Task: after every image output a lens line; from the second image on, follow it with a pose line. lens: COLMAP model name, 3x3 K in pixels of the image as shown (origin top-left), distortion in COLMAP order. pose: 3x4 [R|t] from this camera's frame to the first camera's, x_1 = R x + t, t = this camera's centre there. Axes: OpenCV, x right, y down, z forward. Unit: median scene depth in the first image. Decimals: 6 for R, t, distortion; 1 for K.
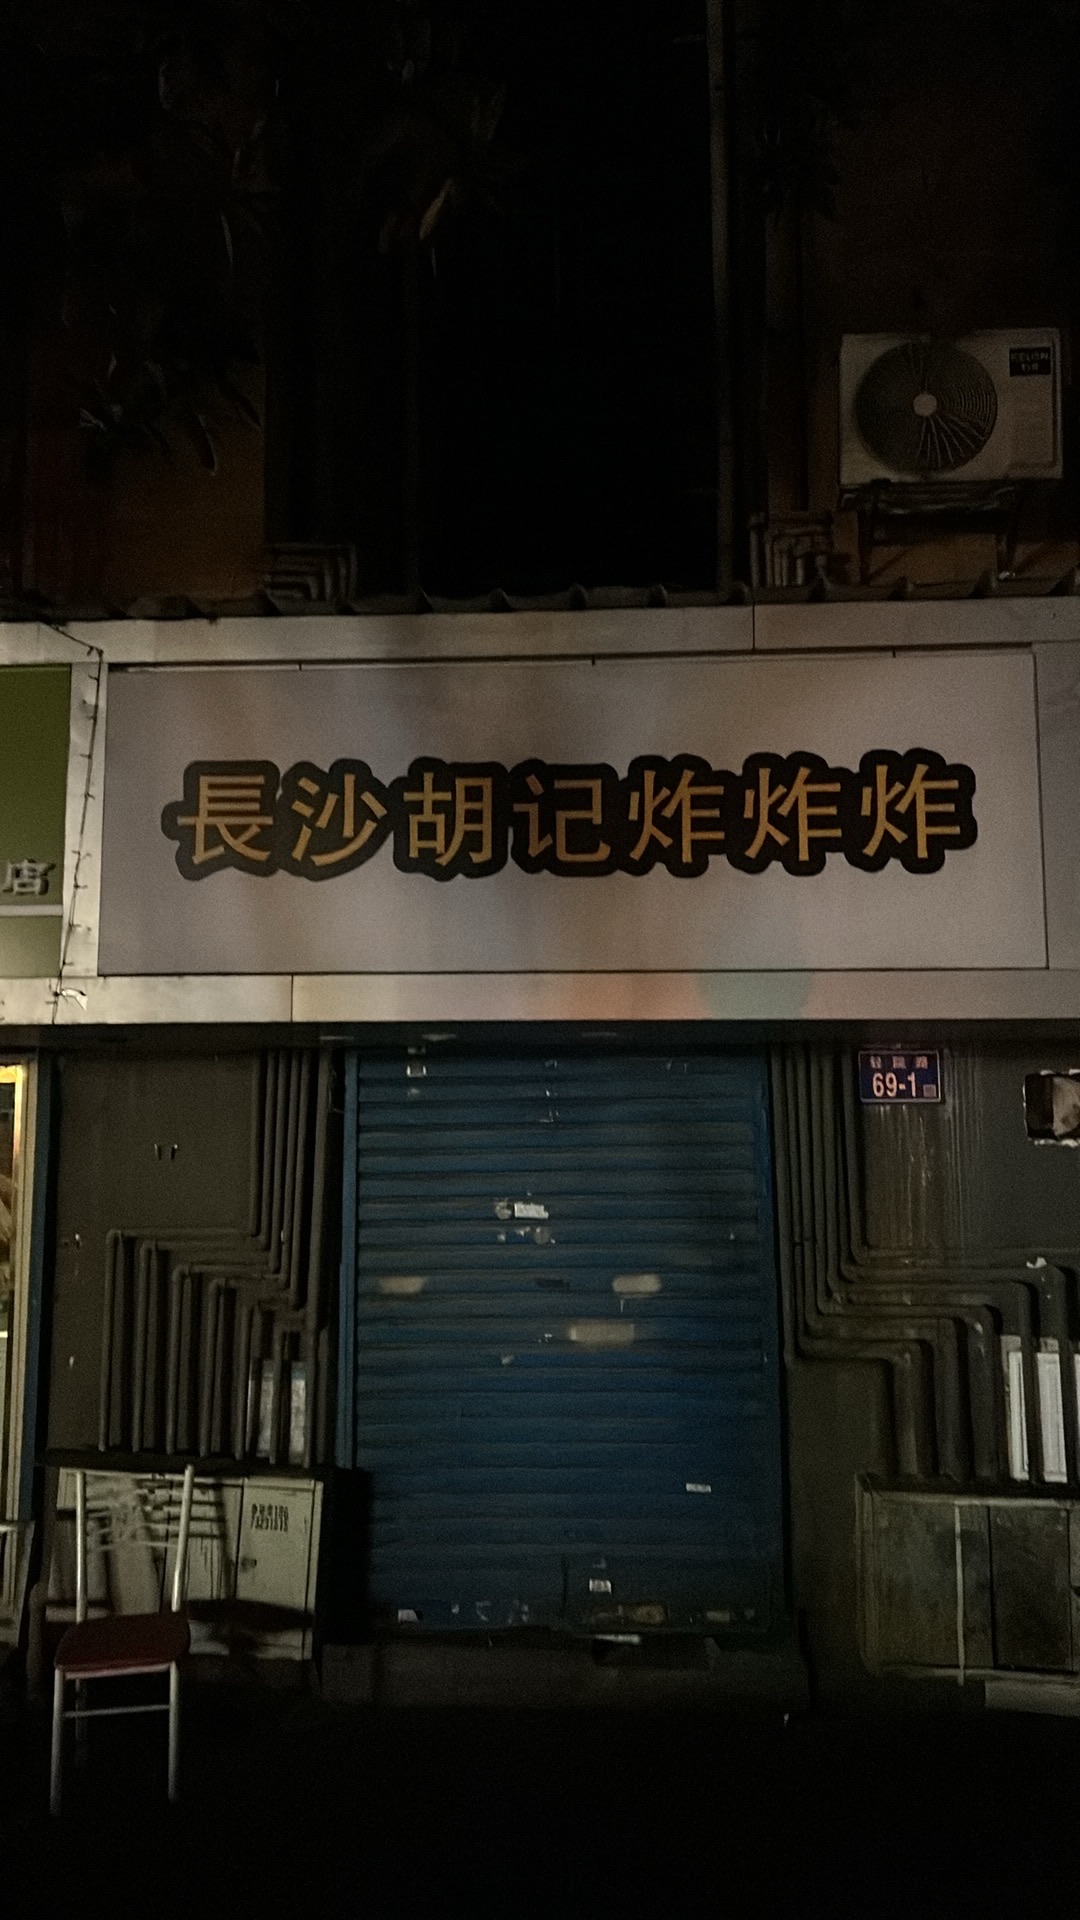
lens RADIAL K [[1464.0, 0, 577.6], [0, 1464.0, 957.4], [0, 0, 1]] dist [0.036904, -0.120658]
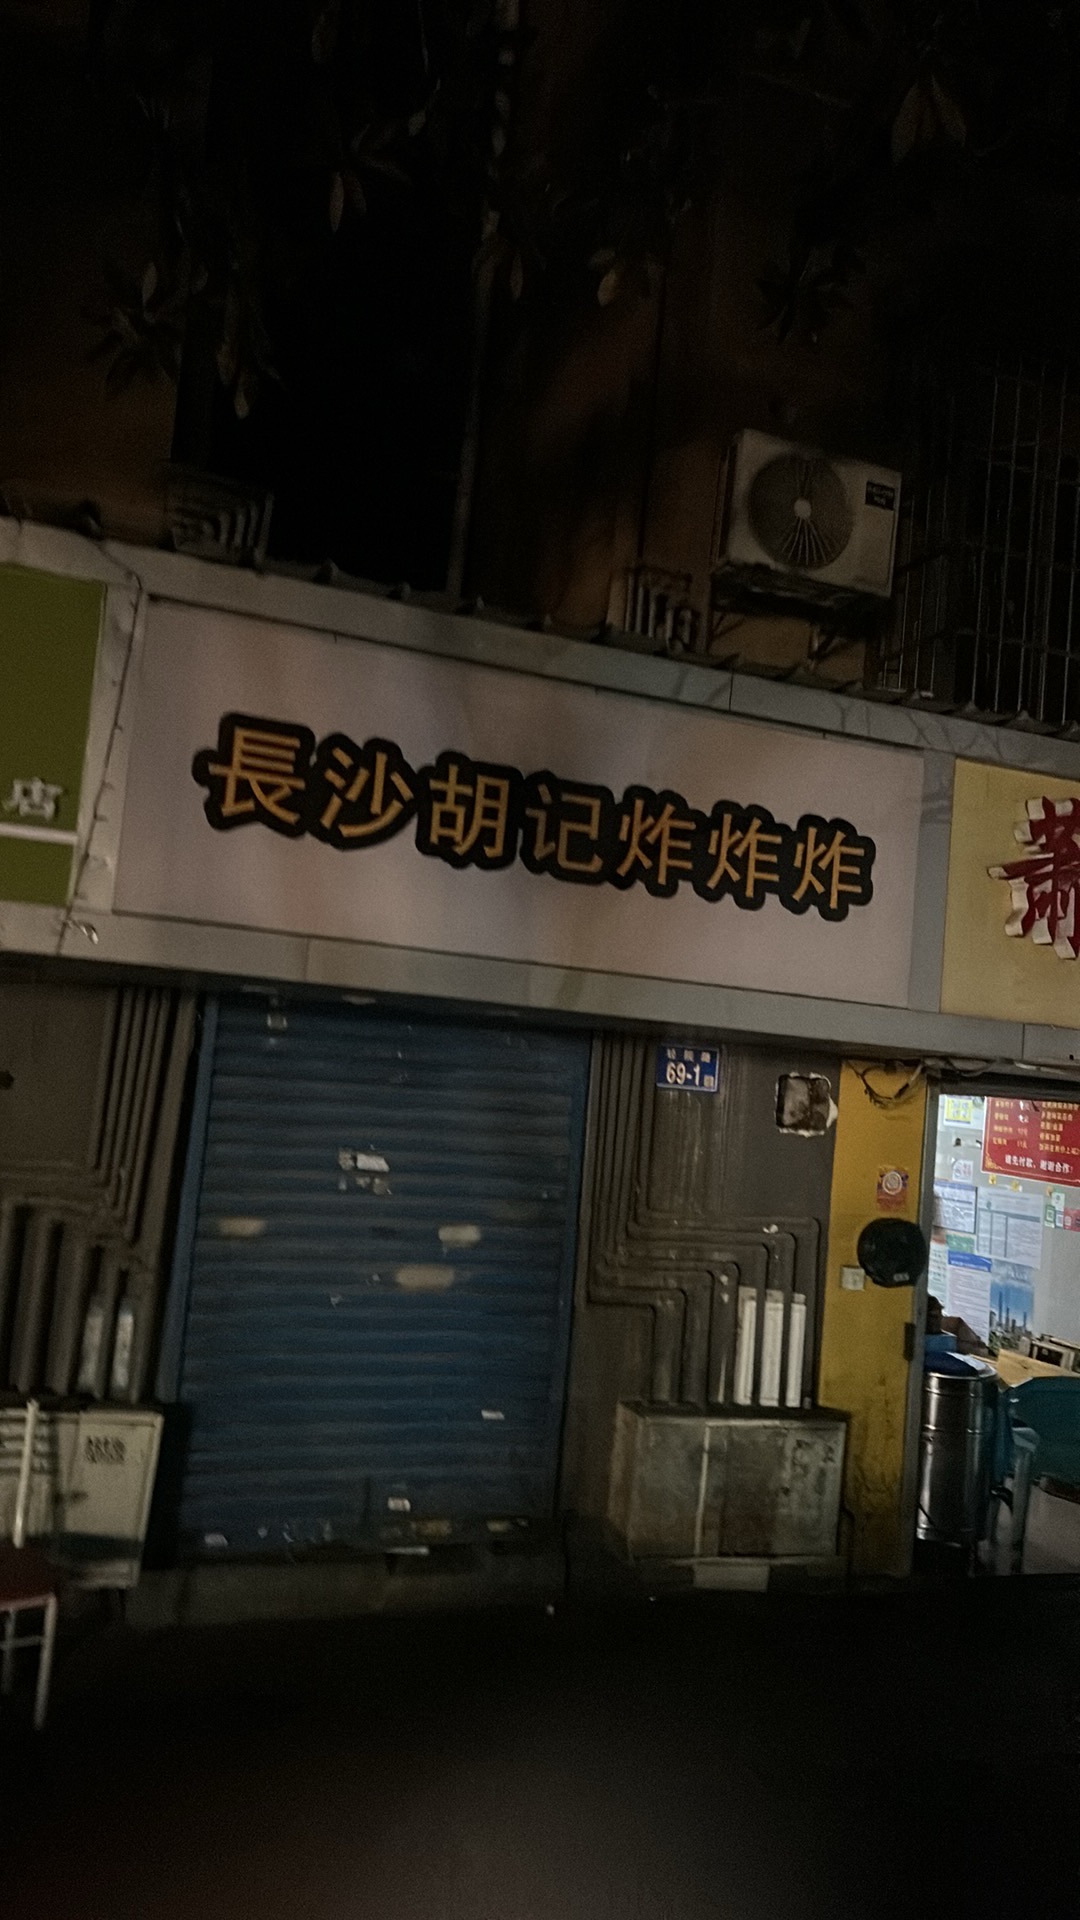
lens RADIAL K [[1464.0, 0, 577.6], [0, 1464.0, 957.4], [0, 0, 1]] dist [0.036904, -0.120658]
pose [[0.894172, 0.118070, 0.431875, -0.395624], [-0.139553, 0.990046, 0.018268, -0.016031], [-0.425420, -0.076604, 0.901748, -0.016474]]
